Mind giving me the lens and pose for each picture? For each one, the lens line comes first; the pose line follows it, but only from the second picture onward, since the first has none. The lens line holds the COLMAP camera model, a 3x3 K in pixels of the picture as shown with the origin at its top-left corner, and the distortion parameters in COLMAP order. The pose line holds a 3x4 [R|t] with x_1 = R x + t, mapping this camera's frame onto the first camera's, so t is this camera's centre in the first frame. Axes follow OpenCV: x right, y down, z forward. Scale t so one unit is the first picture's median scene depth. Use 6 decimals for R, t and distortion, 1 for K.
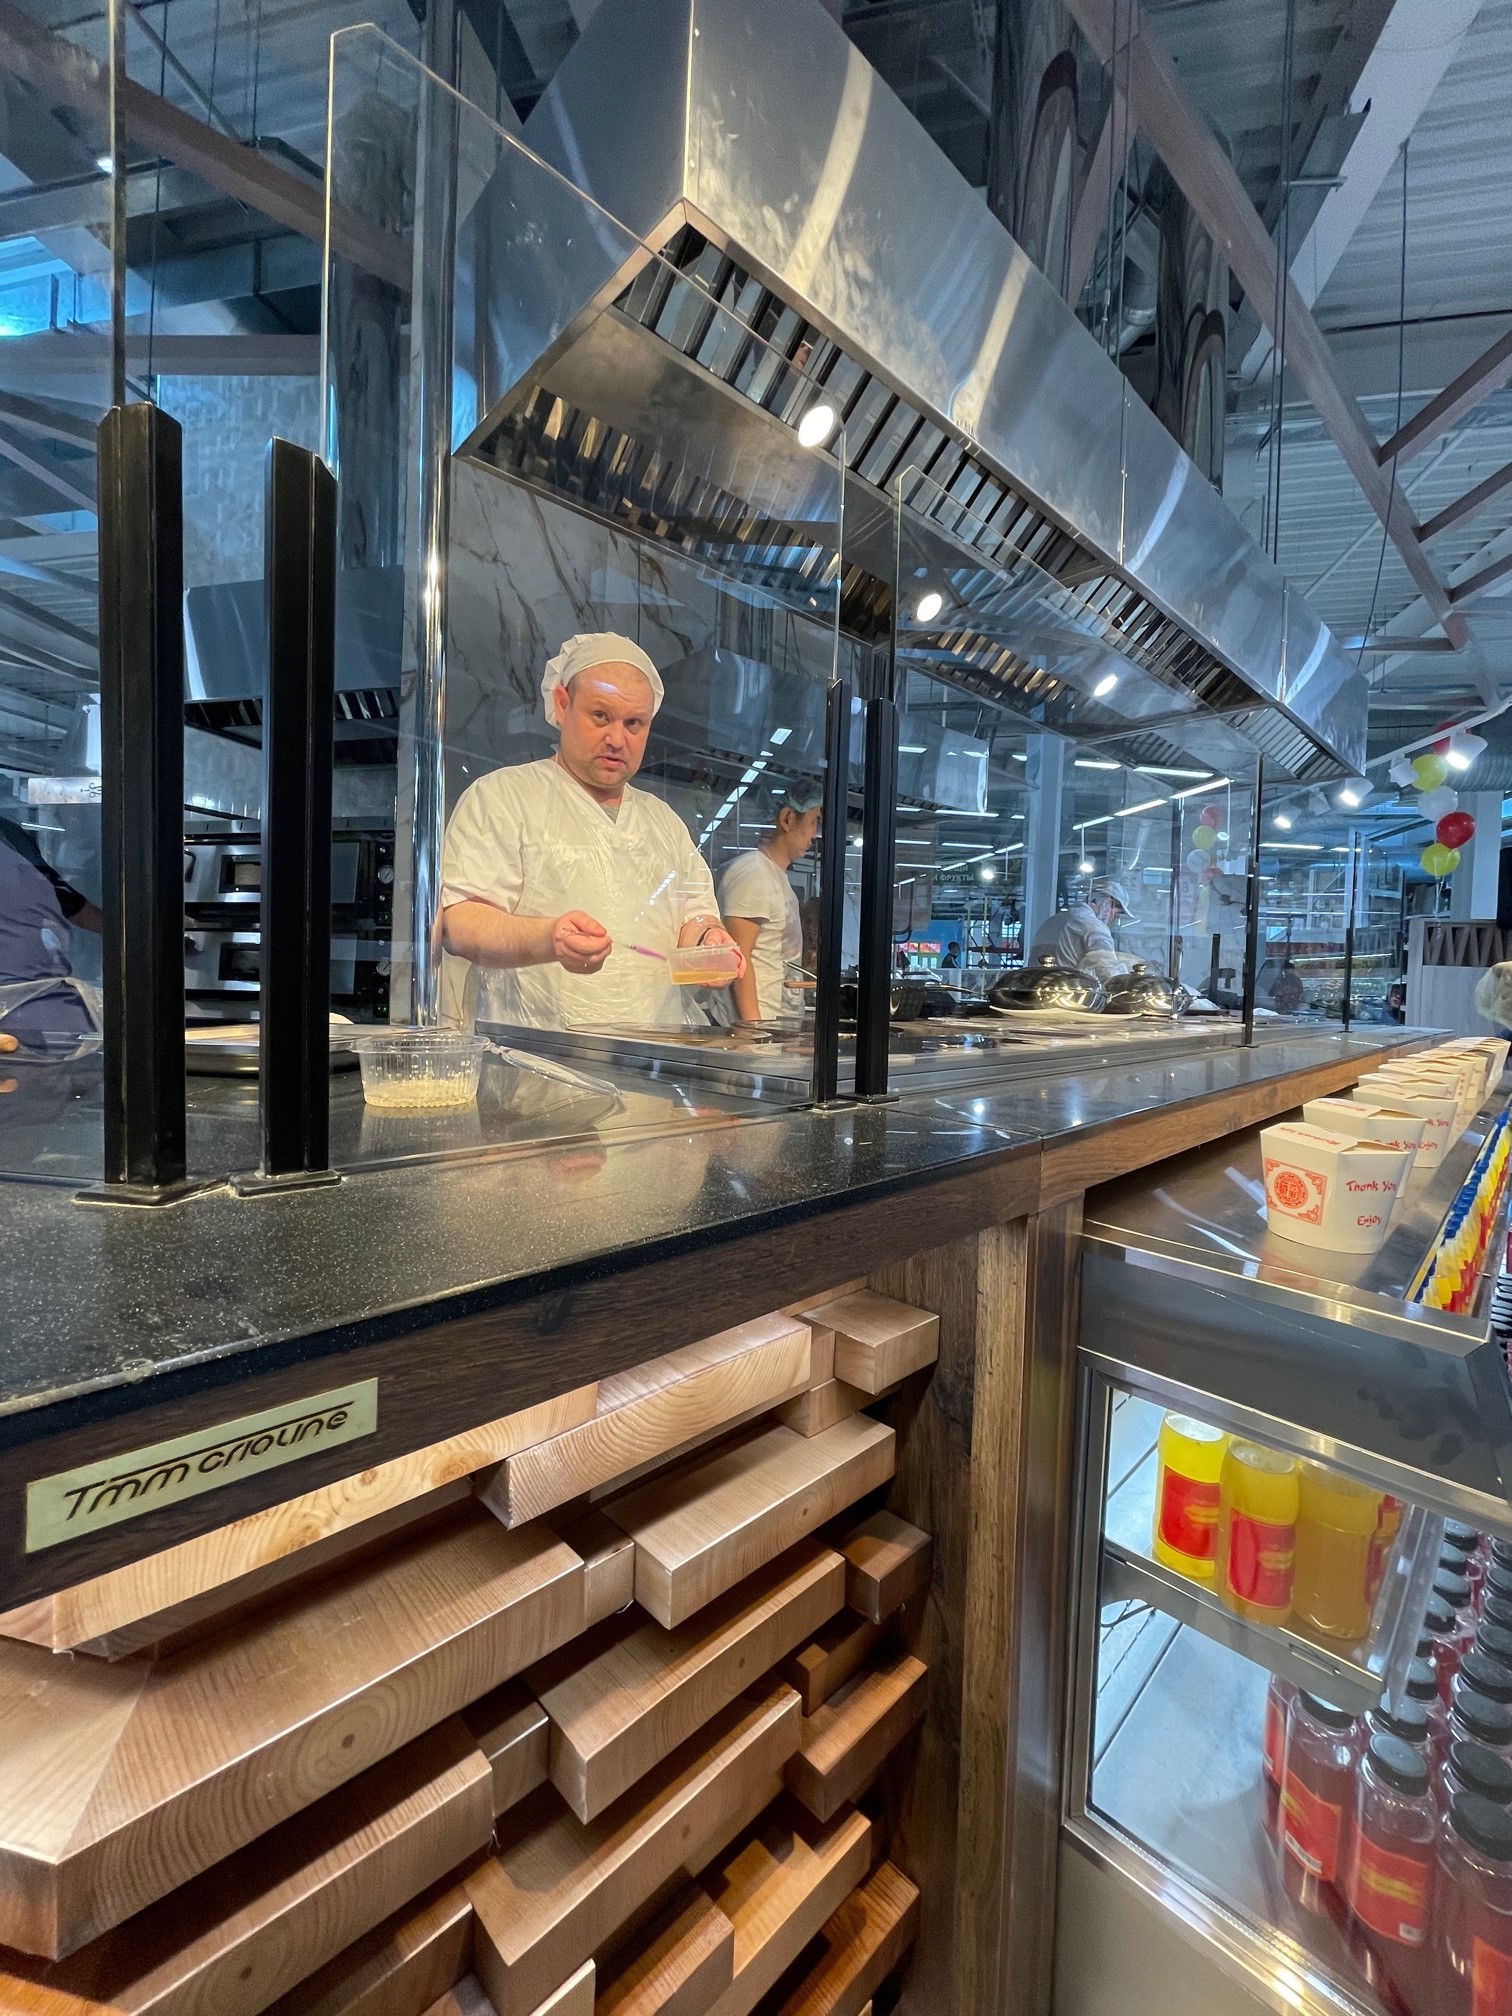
lens RADIAL K [[810.9, 0, 777.1], [0, 810.9, 997.9], [0, 0, 1]] dist [0.000565, 0.000874]
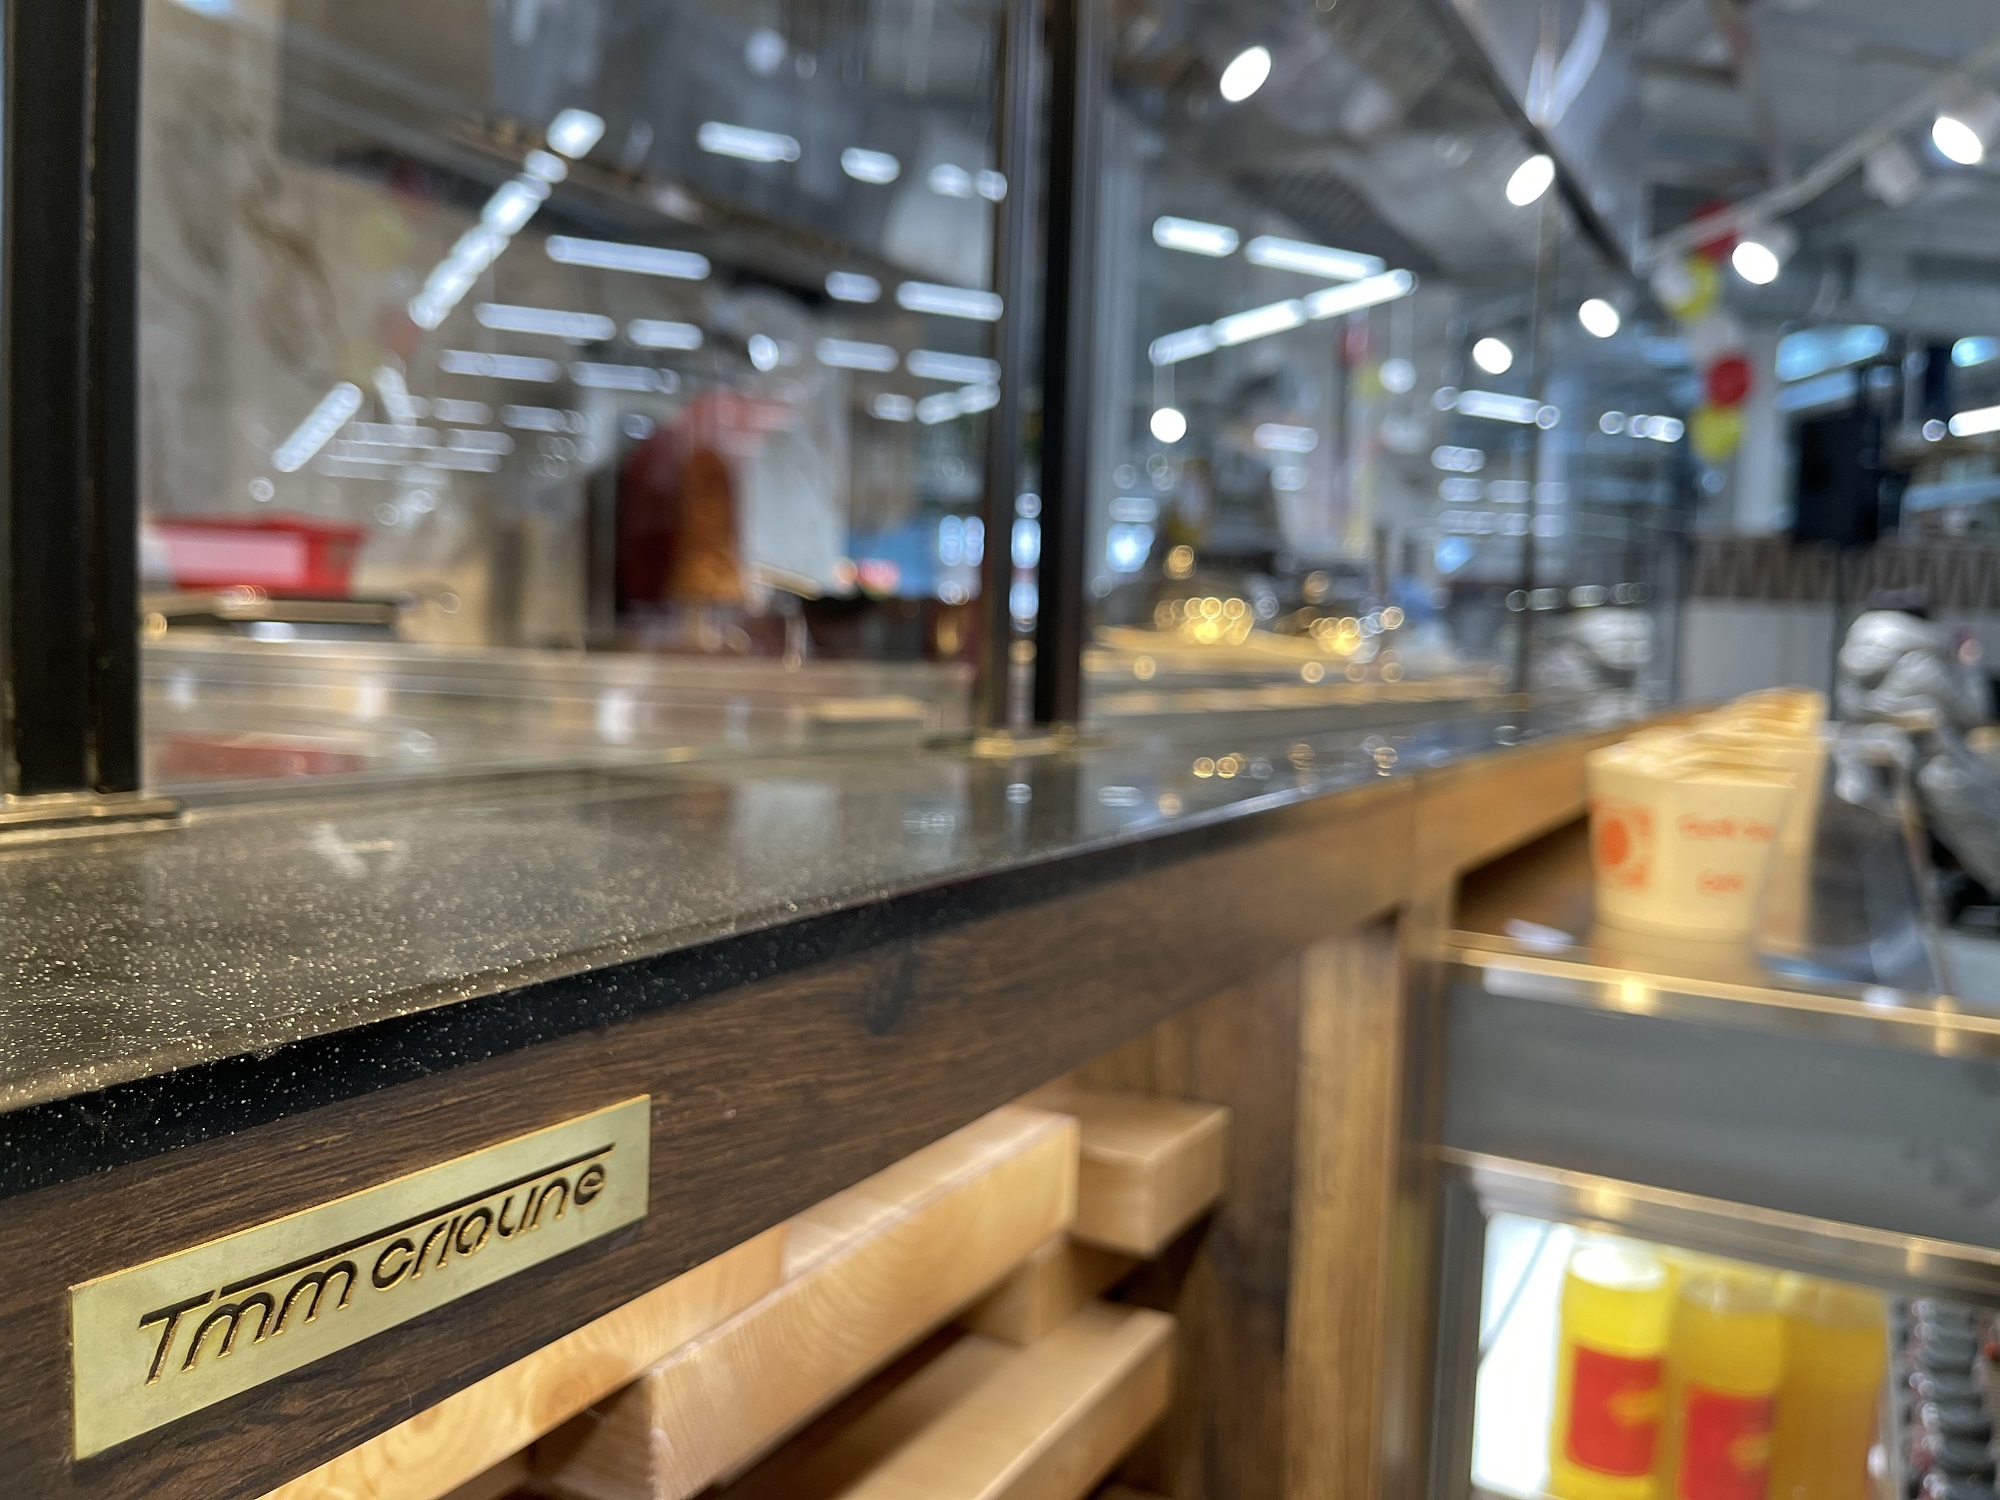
lens RADIAL K [[1532.5, 0, 1003.1], [0, 1532.5, 758.4], [0, 0, 1]] dist [0.043914, -0.038292]
pose [[0.961800, -0.022387, 0.272836, -0.376135], [0.008720, 0.998650, 0.051203, 0.171691], [-0.273614, -0.046868, 0.960697, 0.103762]]
